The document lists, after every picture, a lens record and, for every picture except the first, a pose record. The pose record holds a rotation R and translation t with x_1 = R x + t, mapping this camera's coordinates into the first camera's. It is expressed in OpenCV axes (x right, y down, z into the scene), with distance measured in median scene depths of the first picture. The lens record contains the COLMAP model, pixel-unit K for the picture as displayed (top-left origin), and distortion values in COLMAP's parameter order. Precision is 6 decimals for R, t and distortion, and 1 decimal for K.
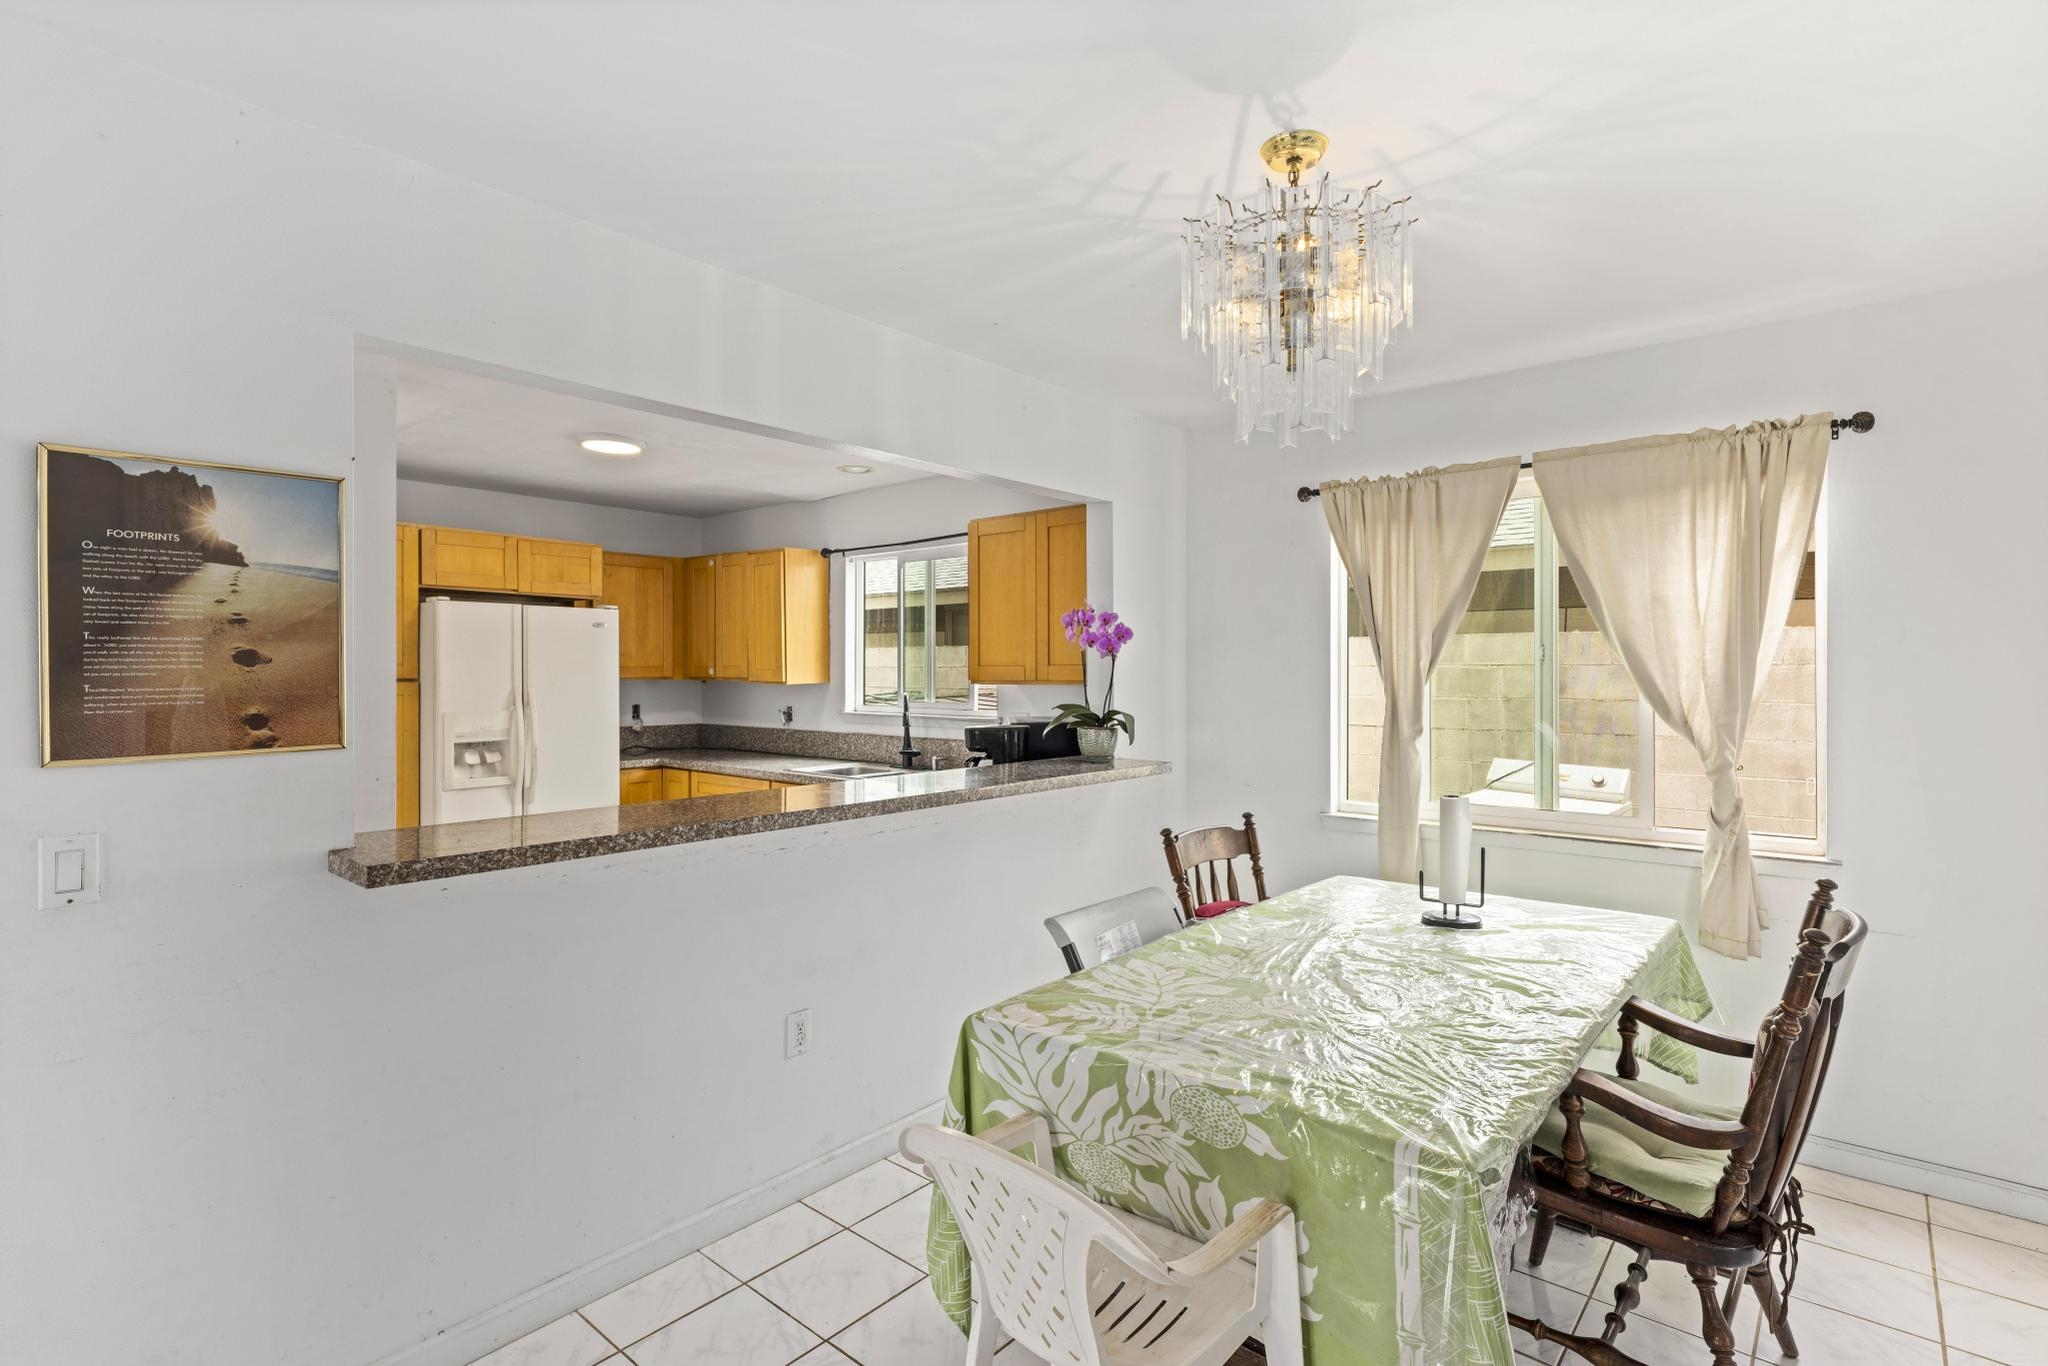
lens RADIAL K [[992.6, 0, 1031.3], [0, 992.6, 687.6], [0, 0, 1]] dist [-0.005390, -0.000223]
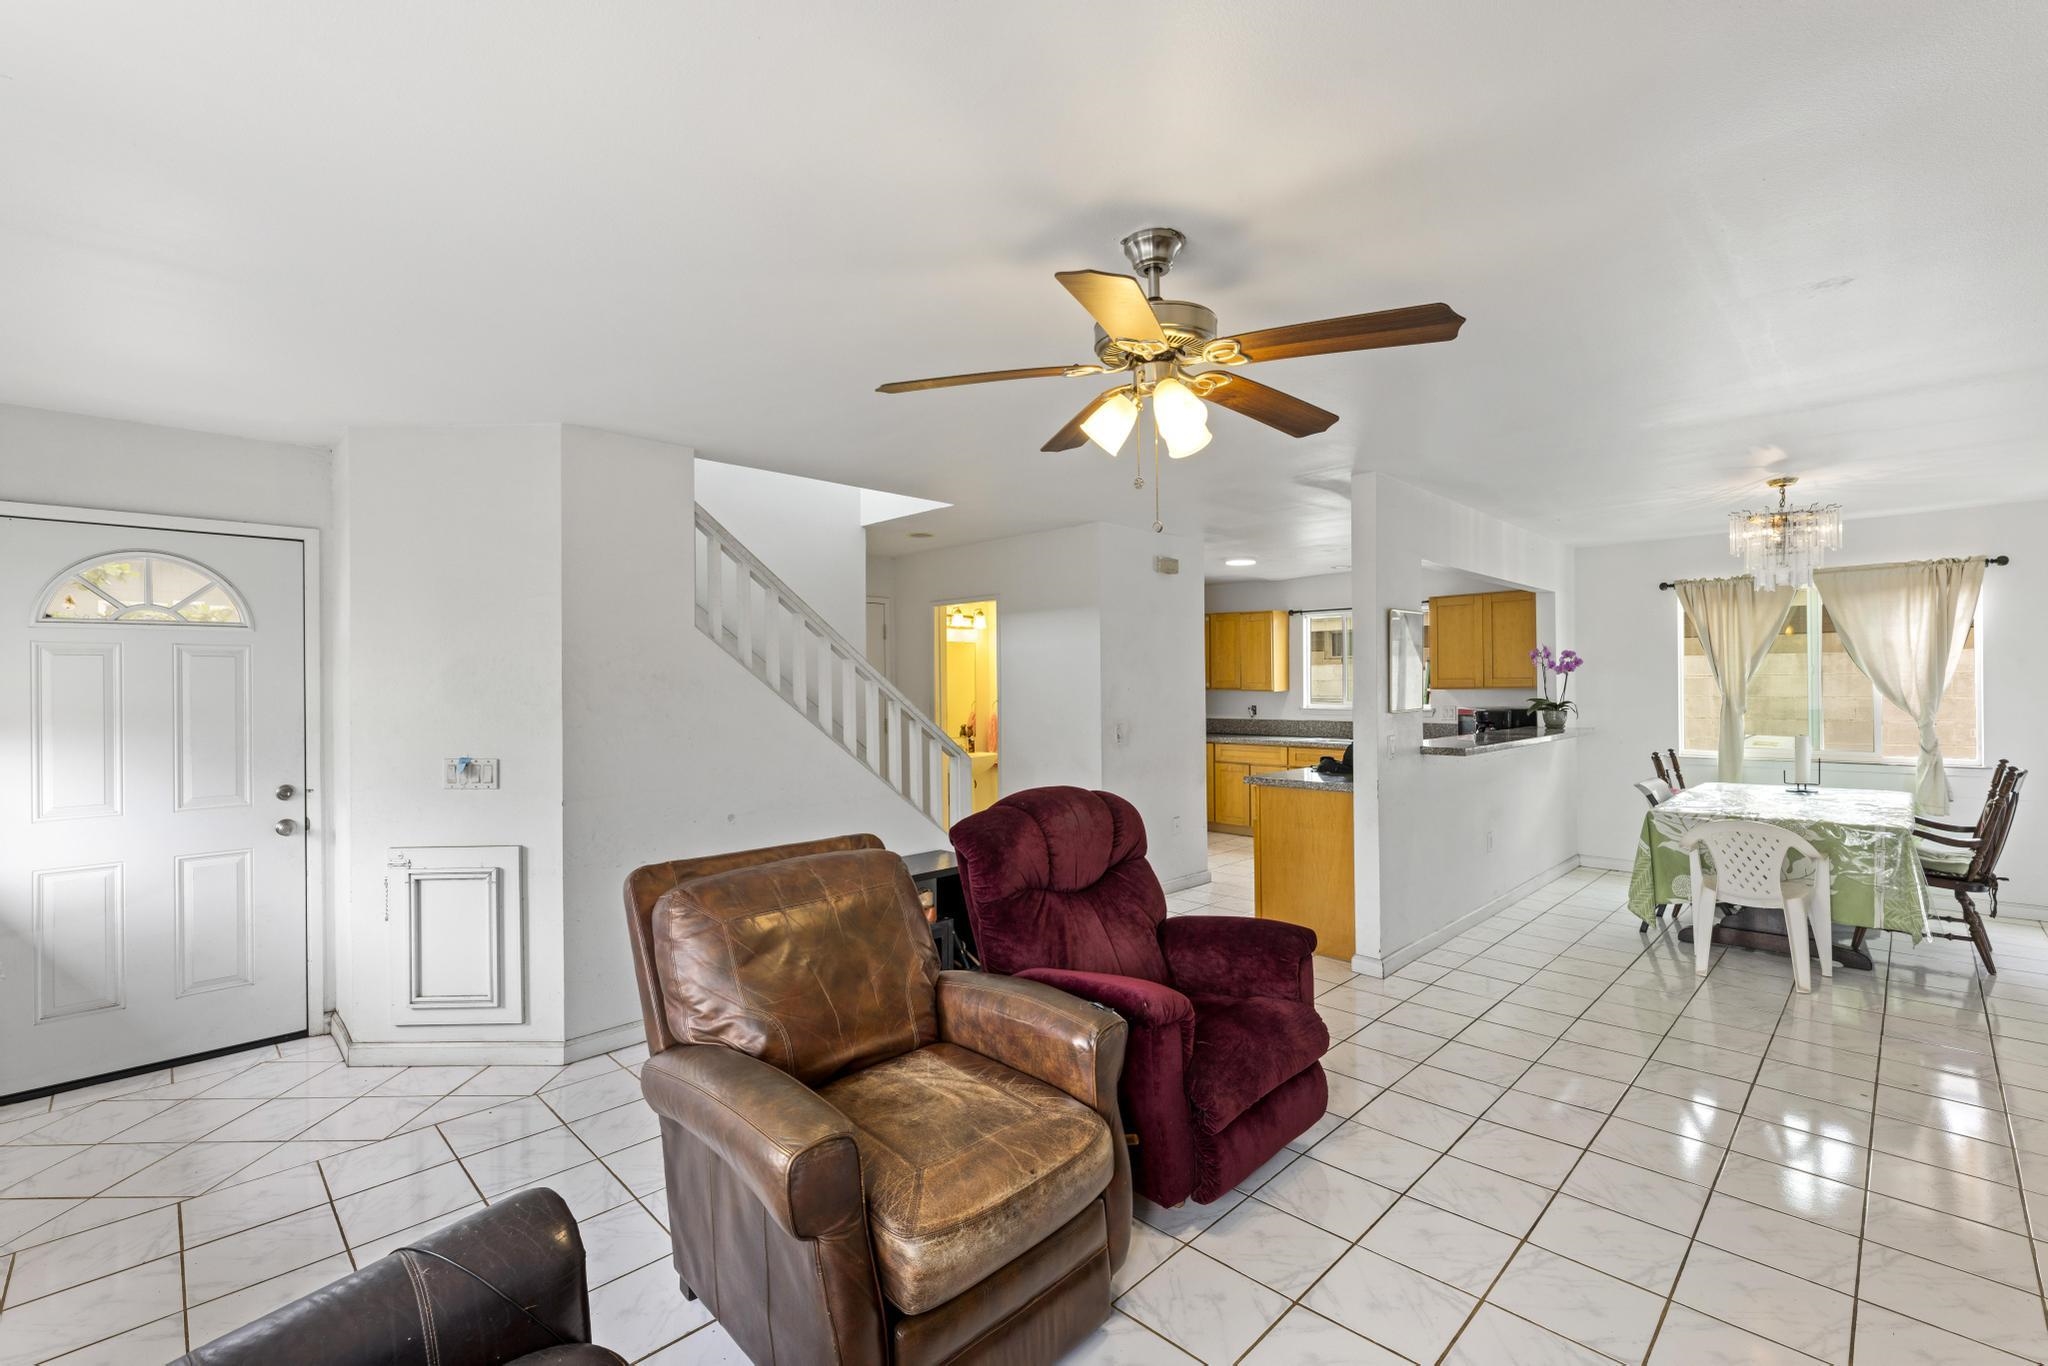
lens RADIAL K [[875.8, 0, 1028.7], [0, 875.8, 688.8], [0, 0, 1]] dist [-0.001470, 0.000267]
pose [[0.995574, -0.008996, -0.093551, -0.955938], [0.007845, 0.999889, -0.012667, 0.014508], [0.093655, 0.011877, 0.995534, -0.952641]]
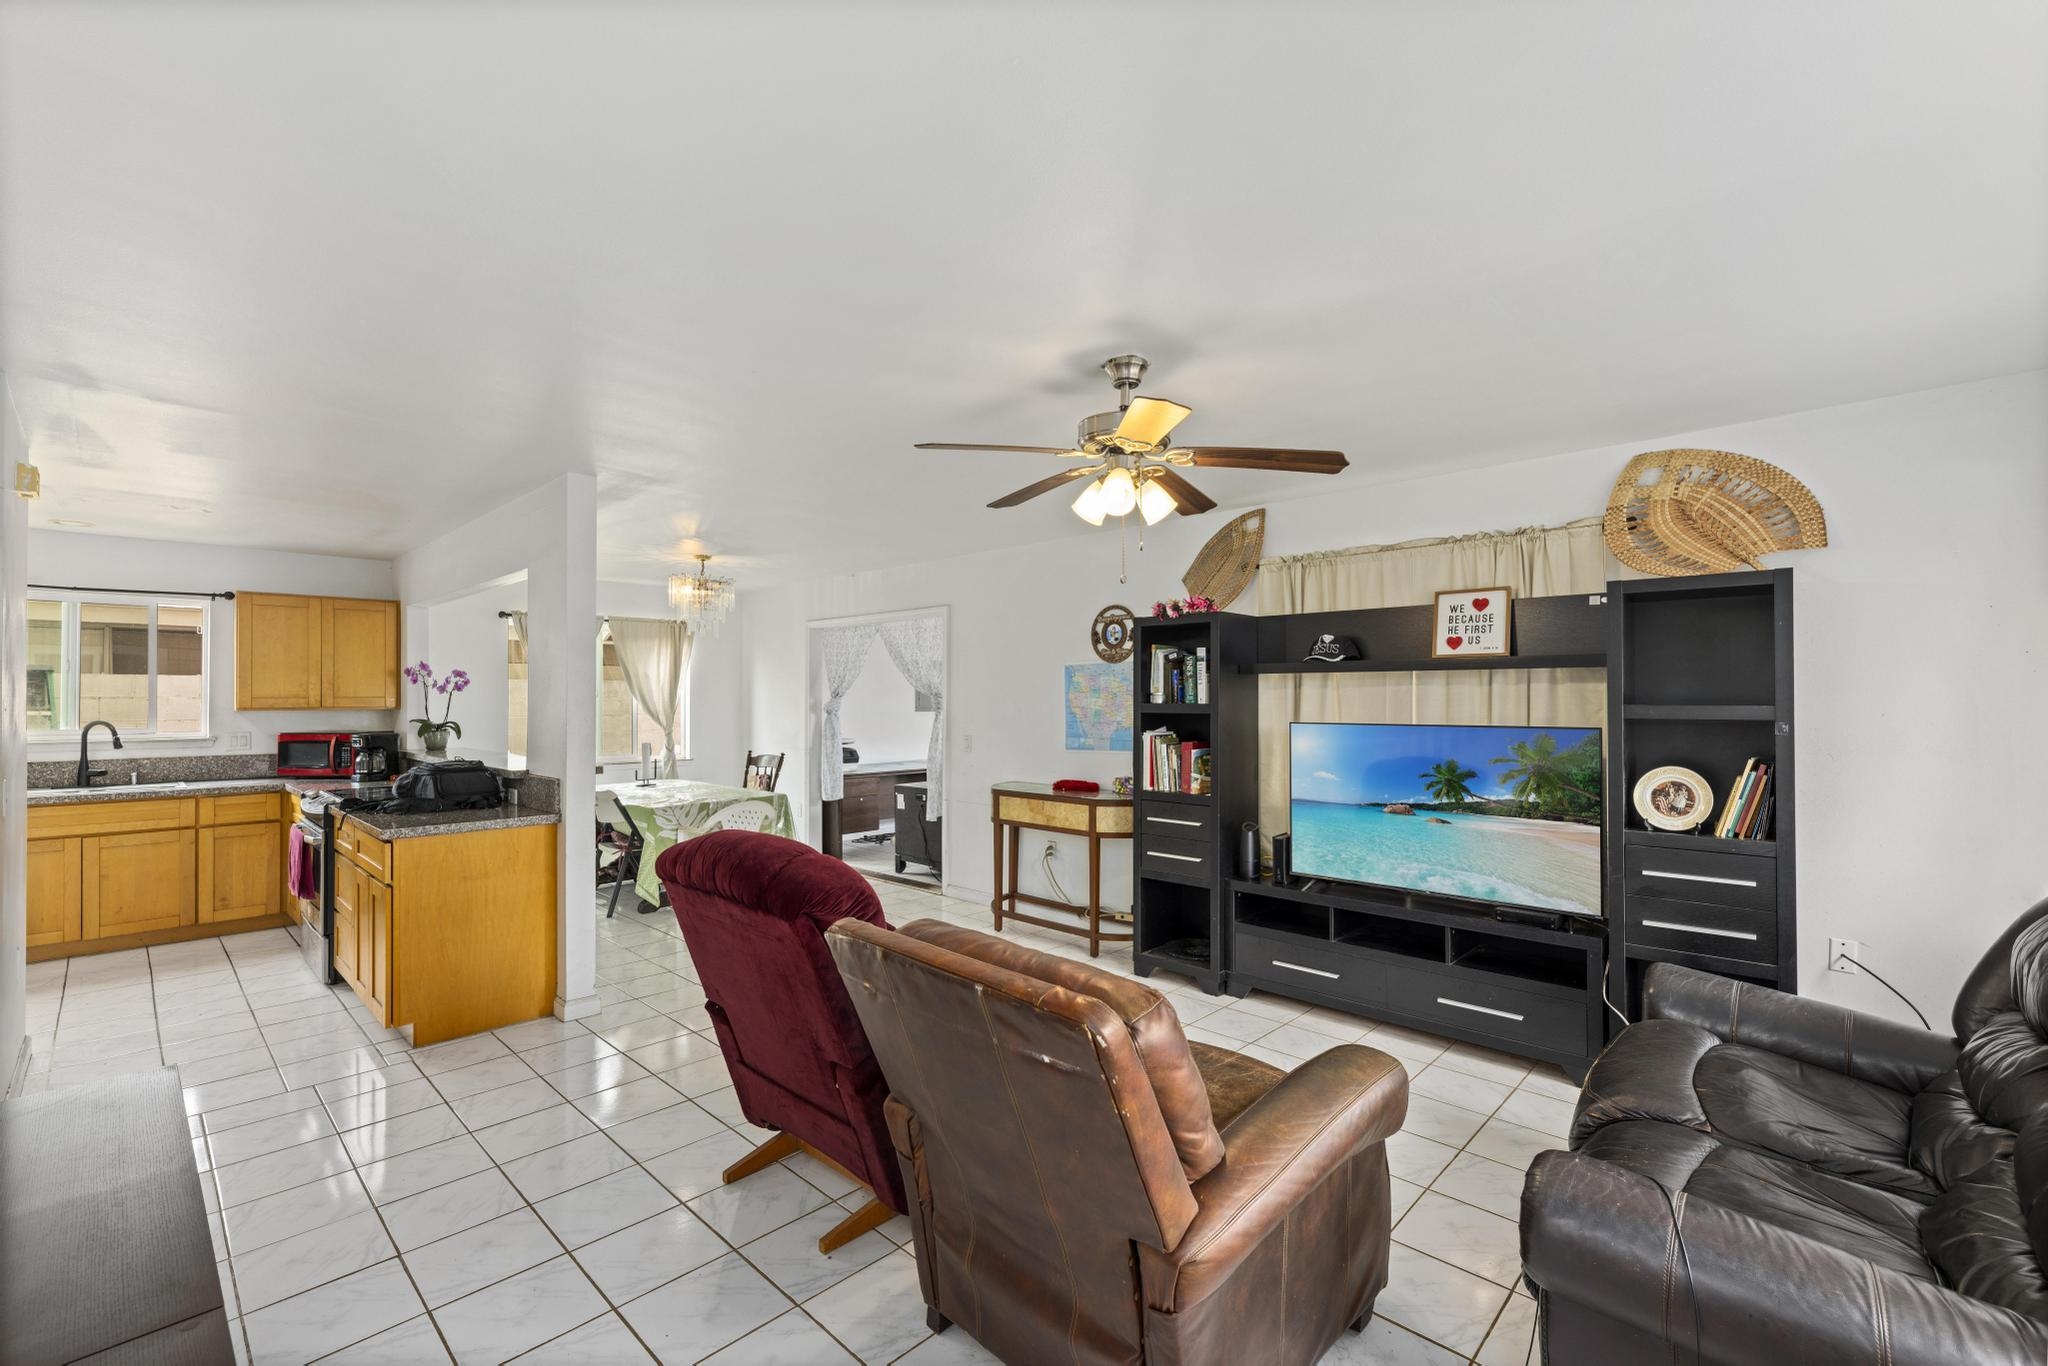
lens RADIAL K [[875.8, 0, 1019.0], [0, 875.8, 683.2], [0, 0, 1]] dist [-0.001470, 0.000267]
pose [[0.064433, 0.016299, 0.997789, -1.794935], [0.016360, 0.999715, -0.017387, -0.004953], [-0.997788, 0.017444, 0.064148, -0.219606]]
